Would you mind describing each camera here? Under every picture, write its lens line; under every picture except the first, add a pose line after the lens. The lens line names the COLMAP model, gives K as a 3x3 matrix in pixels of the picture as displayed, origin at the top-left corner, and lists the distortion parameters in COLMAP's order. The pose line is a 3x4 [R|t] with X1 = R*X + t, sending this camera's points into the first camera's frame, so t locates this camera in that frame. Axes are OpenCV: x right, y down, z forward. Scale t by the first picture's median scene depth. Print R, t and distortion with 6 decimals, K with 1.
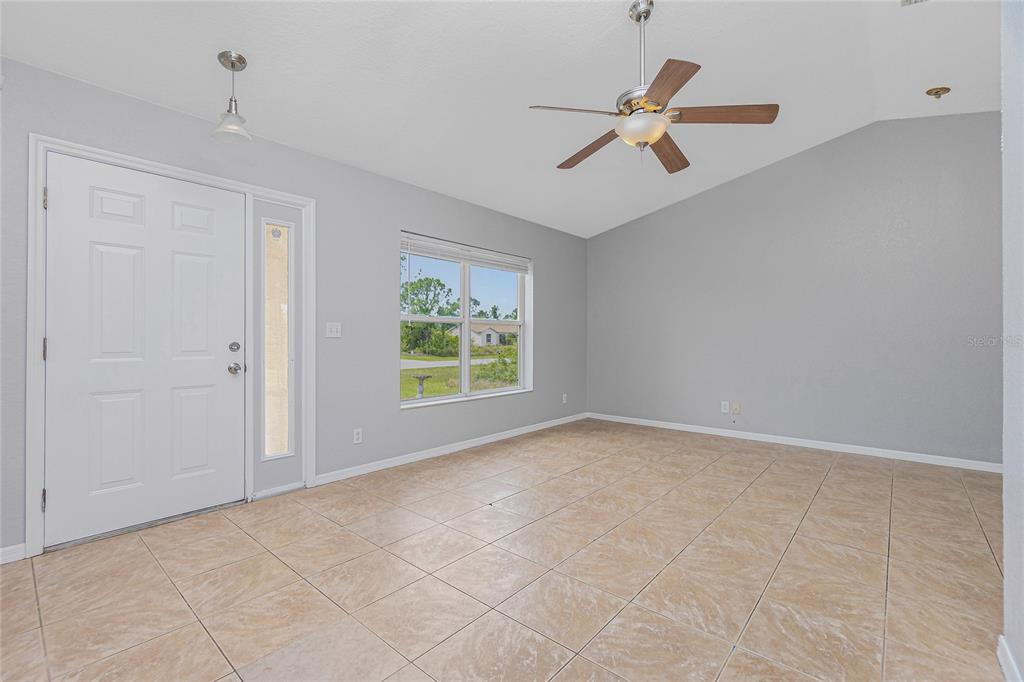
lens RADIAL K [[448.2, 0, 515.0], [0, 448.2, 332.2], [0, 0, 1]] dist [-0.002918, 0.000518]
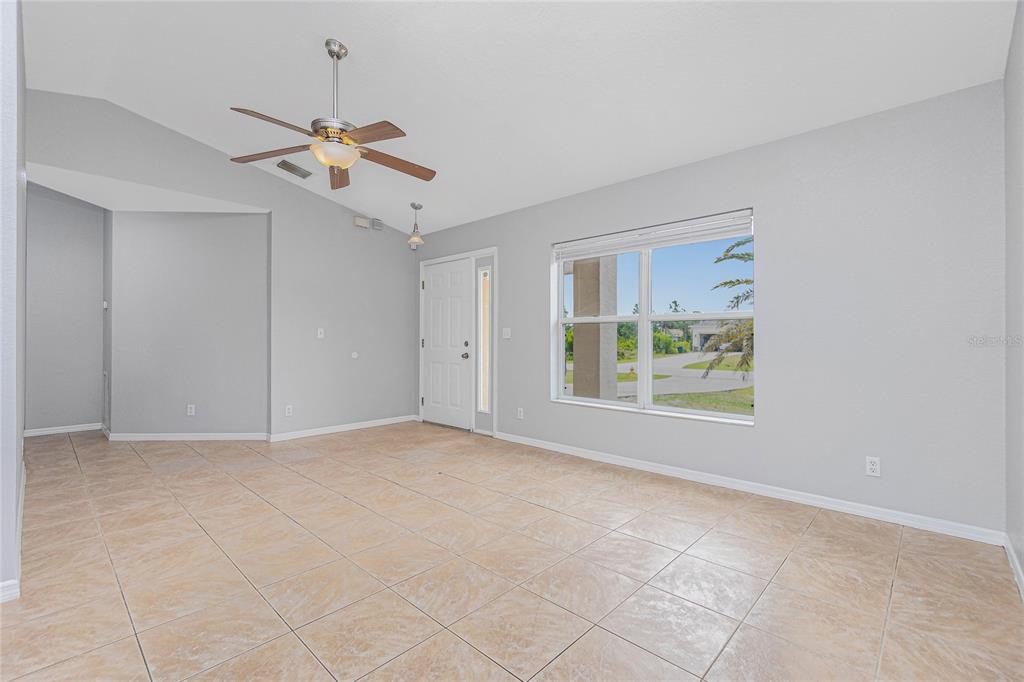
lens RADIAL K [[448.2, 0, 512.2], [0, 448.2, 335.1], [0, 0, 1]] dist [-0.002918, 0.000518]
pose [[-0.042905, -0.011248, -0.999016, 1.170150], [0.016737, 0.999788, -0.011975, 0.020097], [0.998939, -0.017234, -0.042707, 1.251573]]
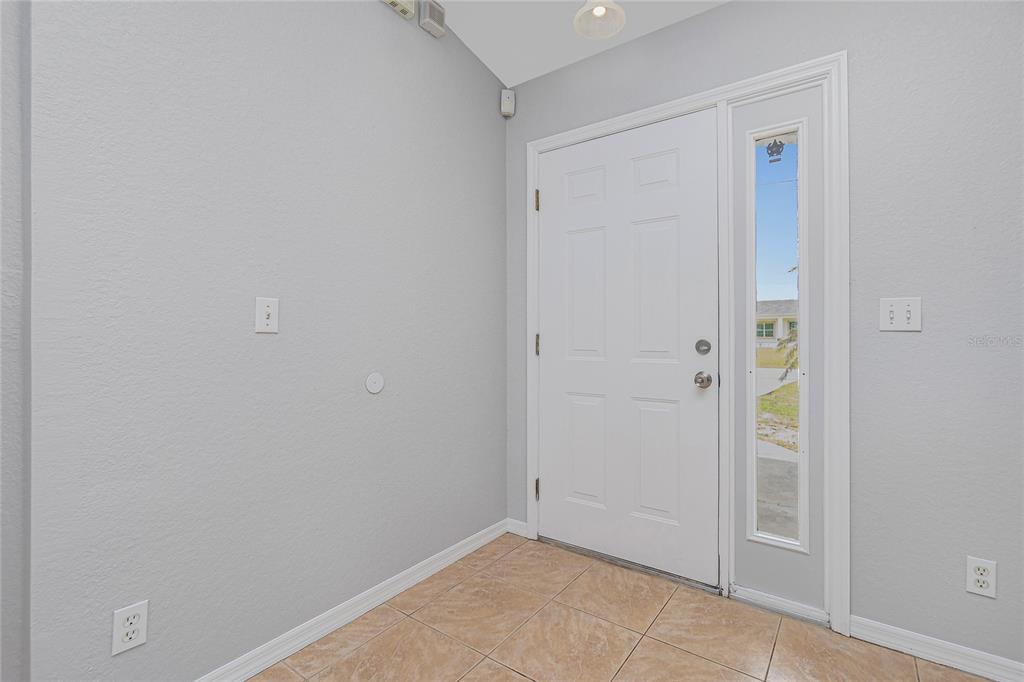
lens RADIAL K [[448.2, 0, 537.0], [0, 448.2, 342.1], [0, 0, 1]] dist [-0.002918, 0.000518]
pose [[0.125375, -0.002905, -0.992105, -0.005795], [0.011691, 0.999931, -0.001450, 0.023310], [0.992040, -0.011417, 0.125401, 0.668866]]
